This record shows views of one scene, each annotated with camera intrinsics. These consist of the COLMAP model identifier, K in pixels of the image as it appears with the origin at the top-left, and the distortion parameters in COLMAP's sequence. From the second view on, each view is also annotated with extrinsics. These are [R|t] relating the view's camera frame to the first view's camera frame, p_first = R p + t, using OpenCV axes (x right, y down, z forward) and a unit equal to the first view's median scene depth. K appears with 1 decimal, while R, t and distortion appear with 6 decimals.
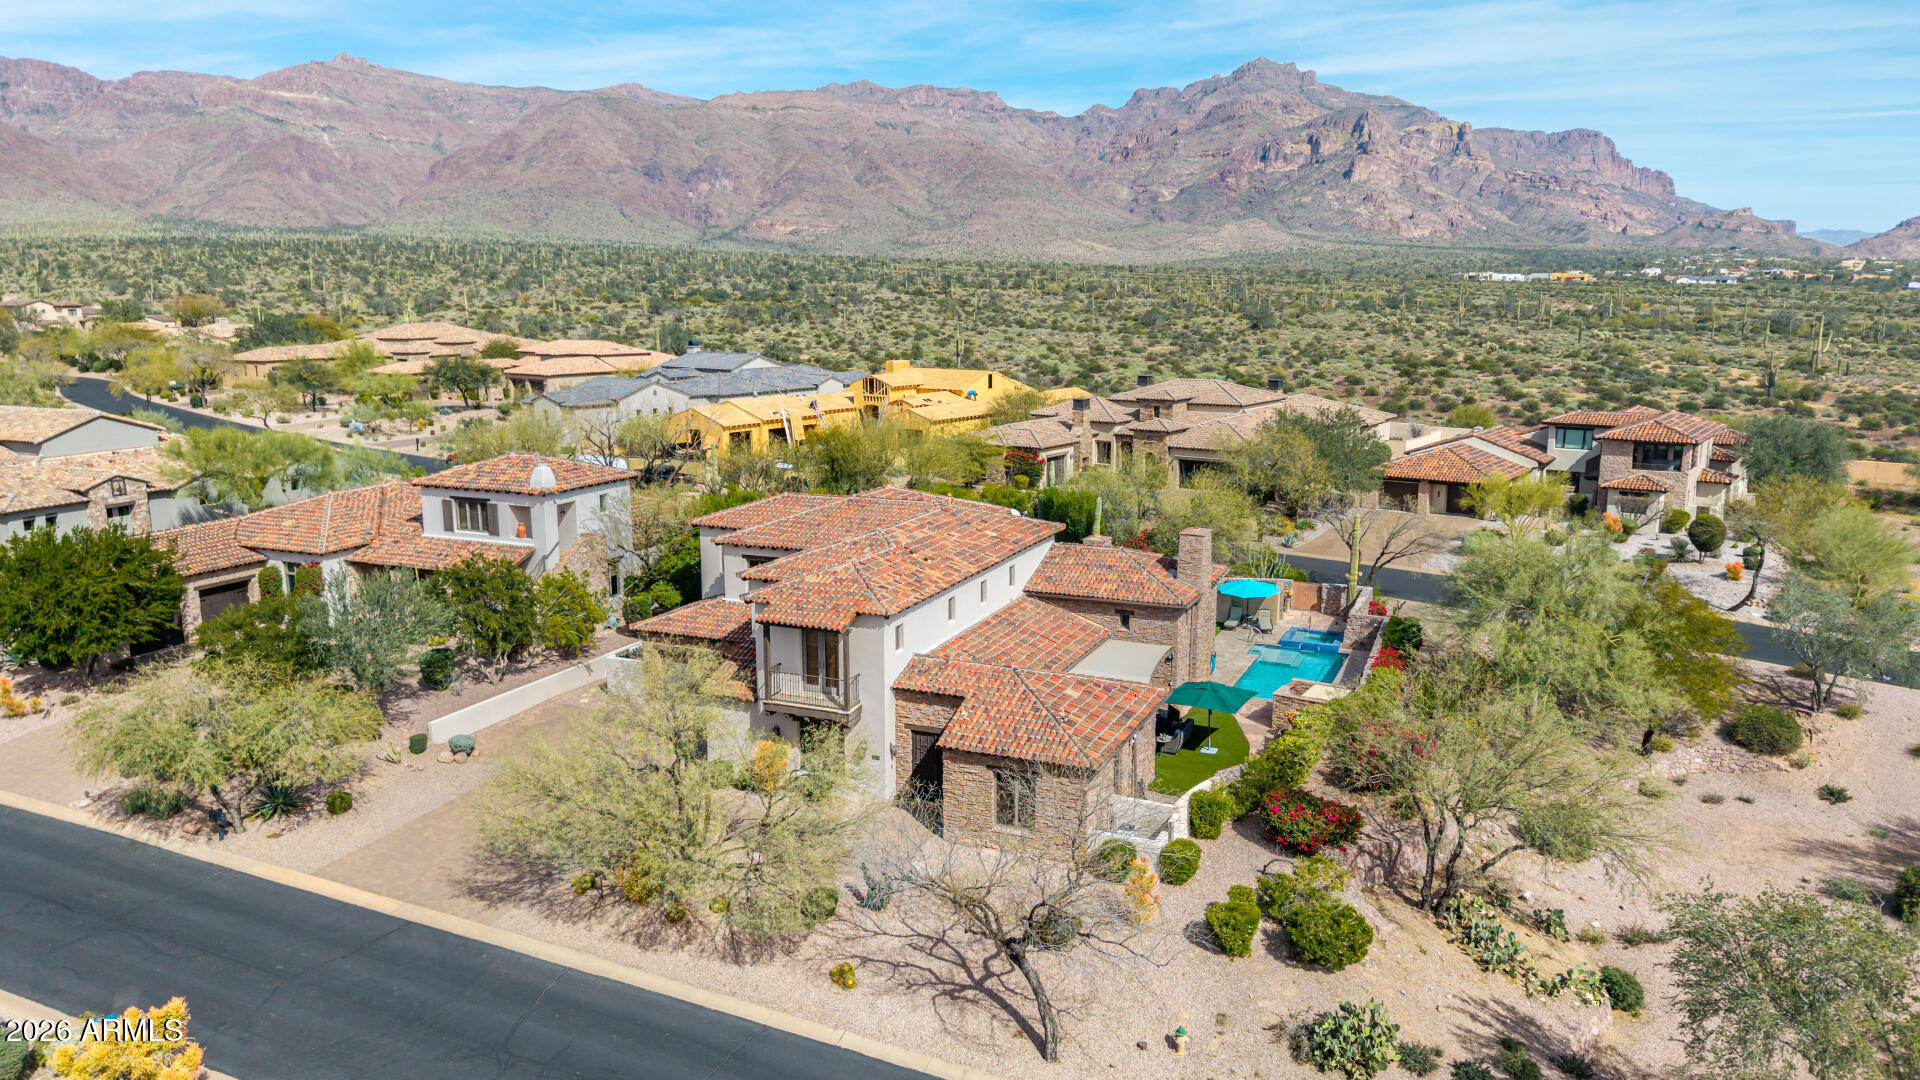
lens RADIAL K [[1296.8, 0, 964.1], [0, 1296.8, 543.3], [0, 0, 1]] dist [0.021925, -0.021995]
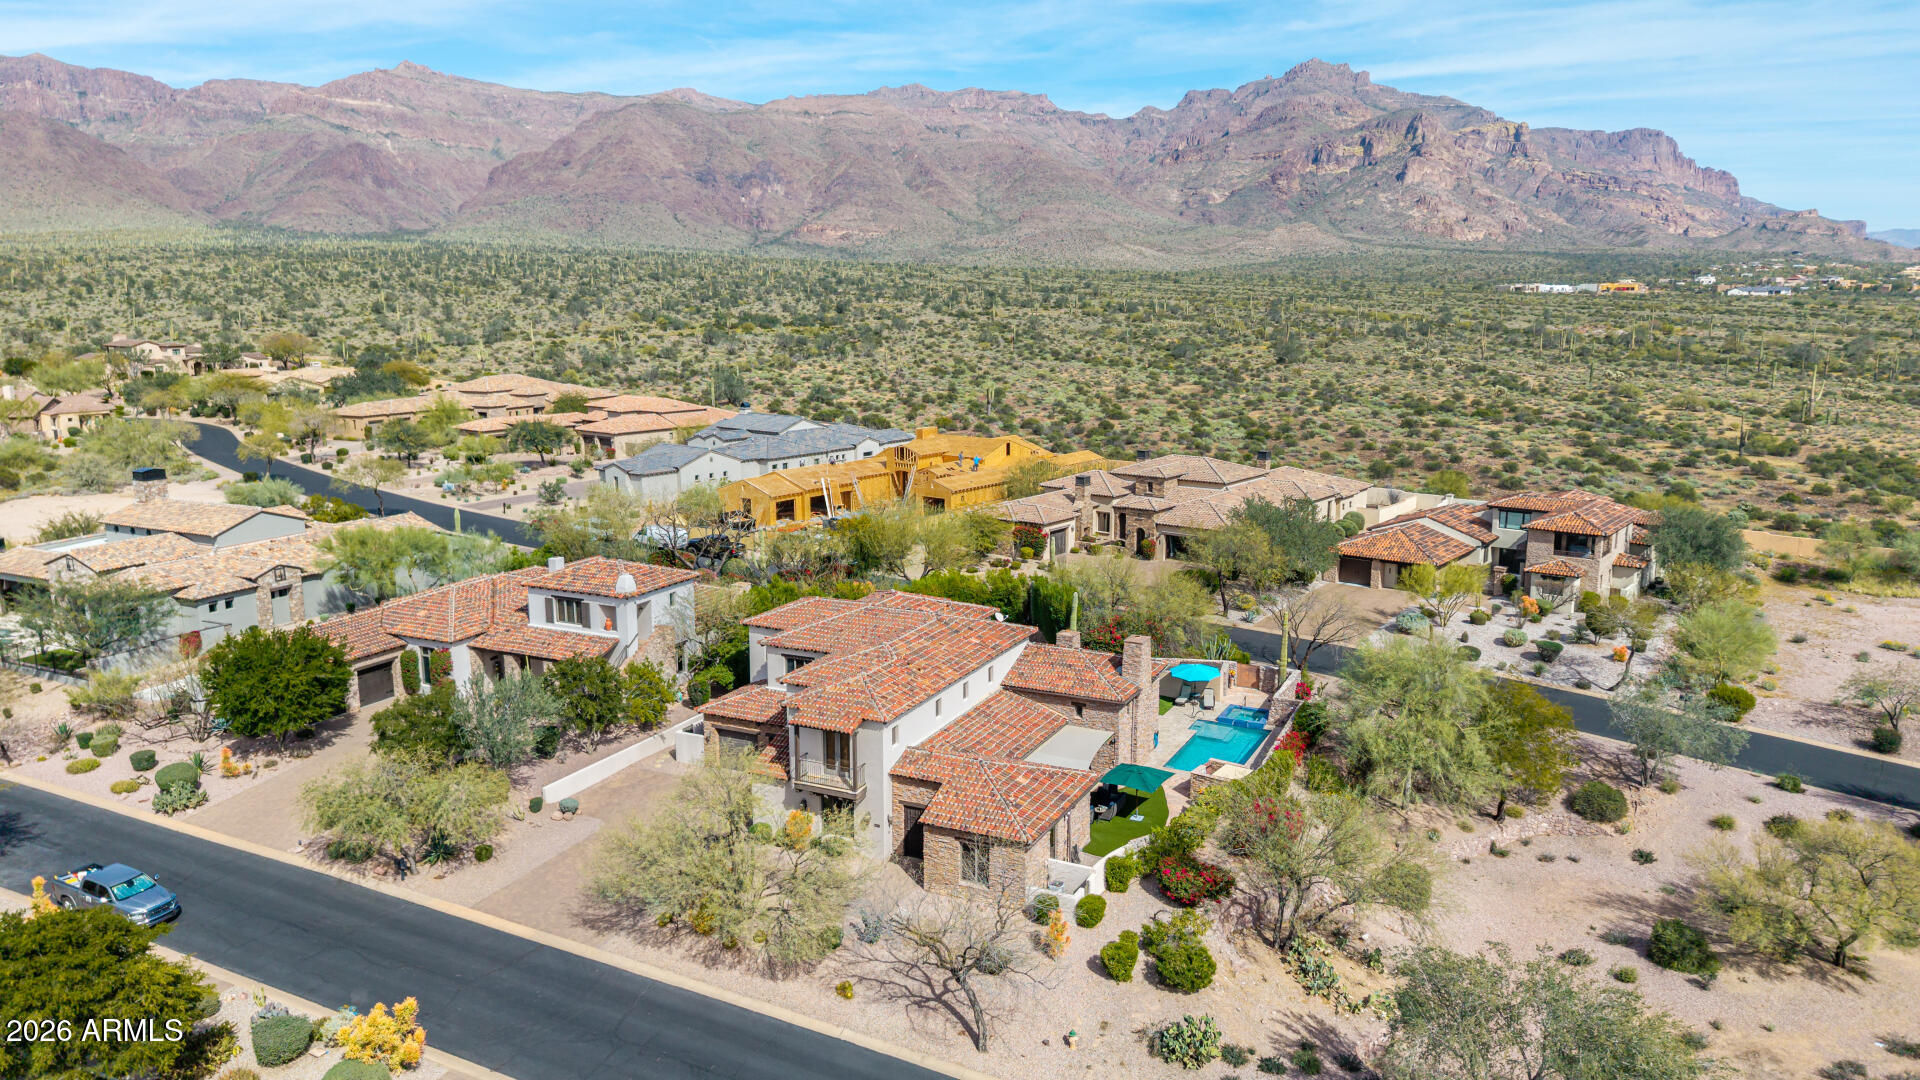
lens RADIAL K [[1296.8, 0, 964.1], [0, 1296.8, 543.3], [0, 0, 1]] dist [0.021925, -0.021995]
pose [[0.999296, 0.007158, -0.036823, 0.058706], [-0.007176, 0.999974, -0.000352, -0.107960], [0.036820, 0.000616, 0.999322, -0.289610]]
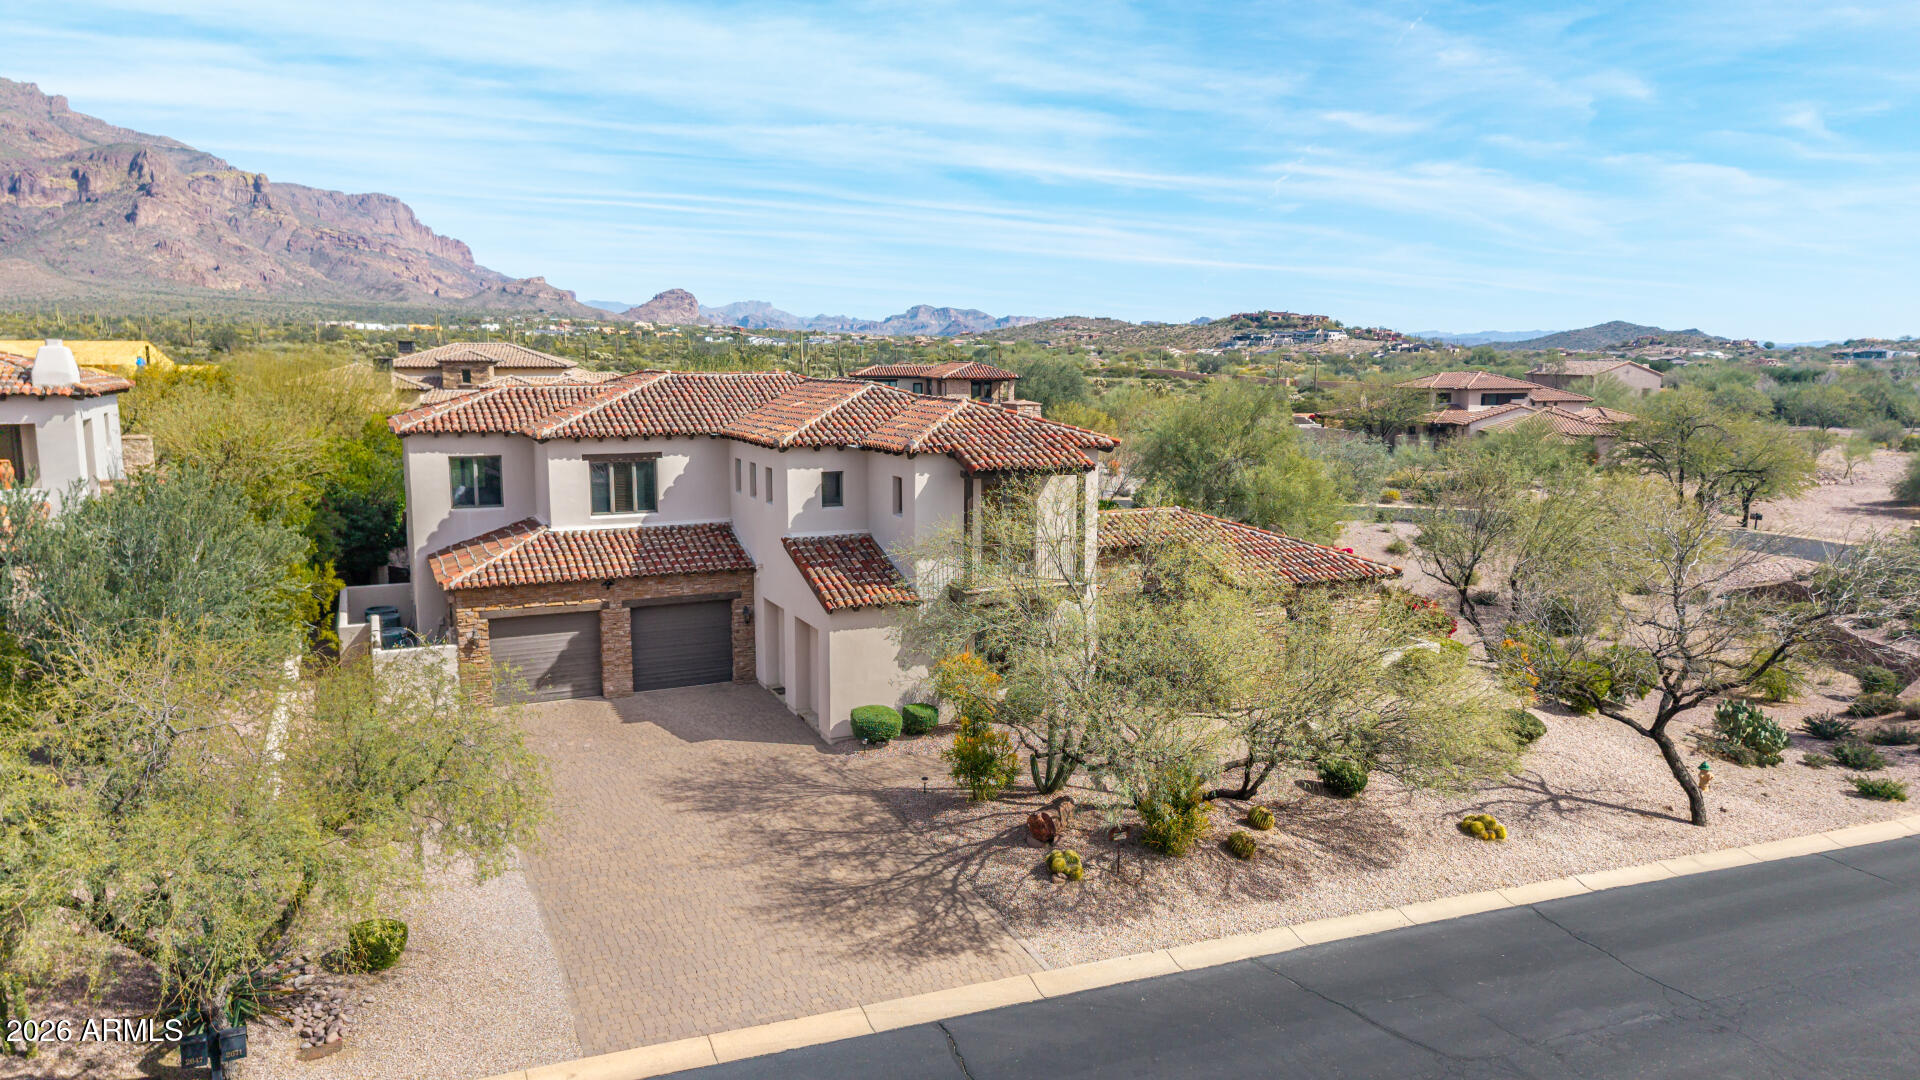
lens RADIAL K [[1286.8, 0, 962.4], [0, 1286.8, 540.1], [0, 0, 1]] dist [0.022098, -0.020774]
pose [[0.663972, -0.104089, 0.740478, -0.559430], [0.138246, 0.990281, 0.015241, 0.071420], [-0.734867, 0.092249, 0.671908, 0.461235]]
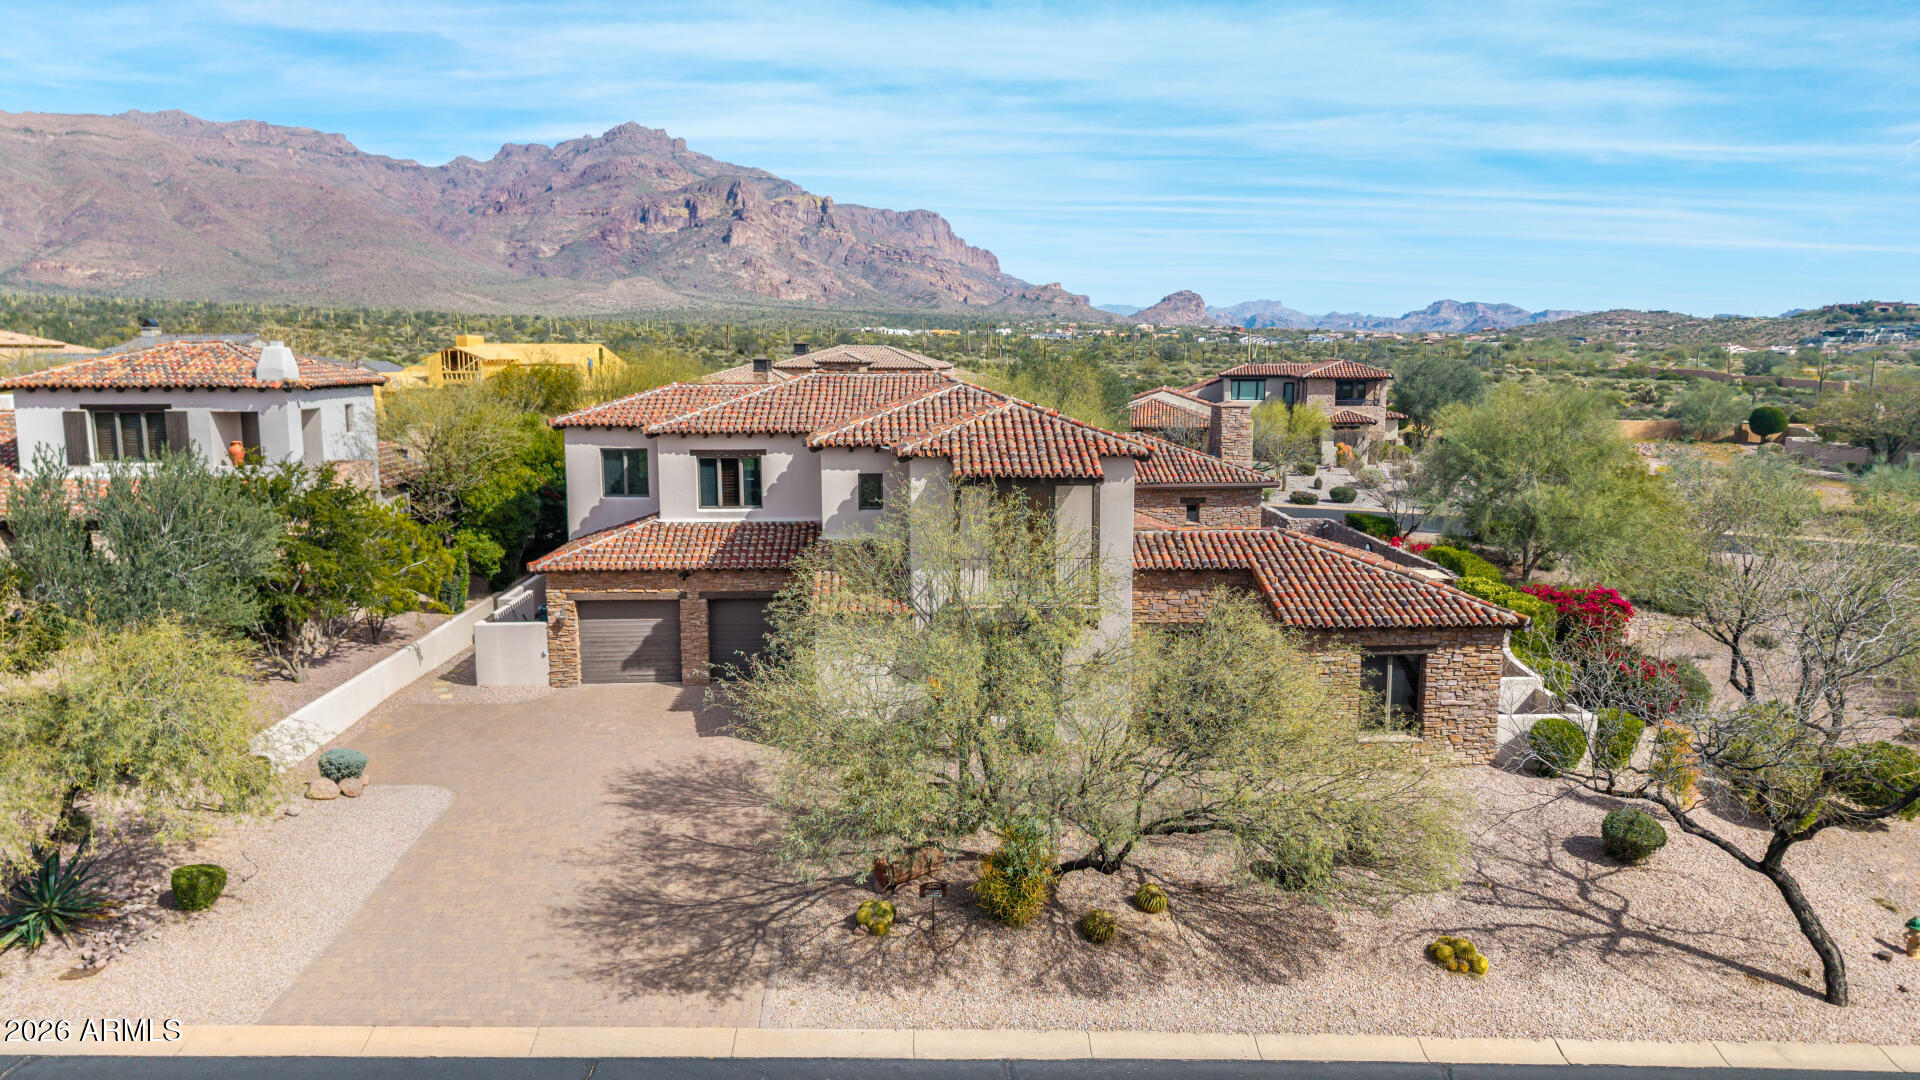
lens RADIAL K [[1286.8, 0, 962.4], [0, 1286.8, 540.1], [0, 0, 1]] dist [0.022098, -0.020774]
pose [[0.896241, -0.061971, 0.439217, -0.362409], [0.082395, 0.996218, -0.027570, 0.090750], [-0.435847, 0.060899, 0.897958, 0.364777]]
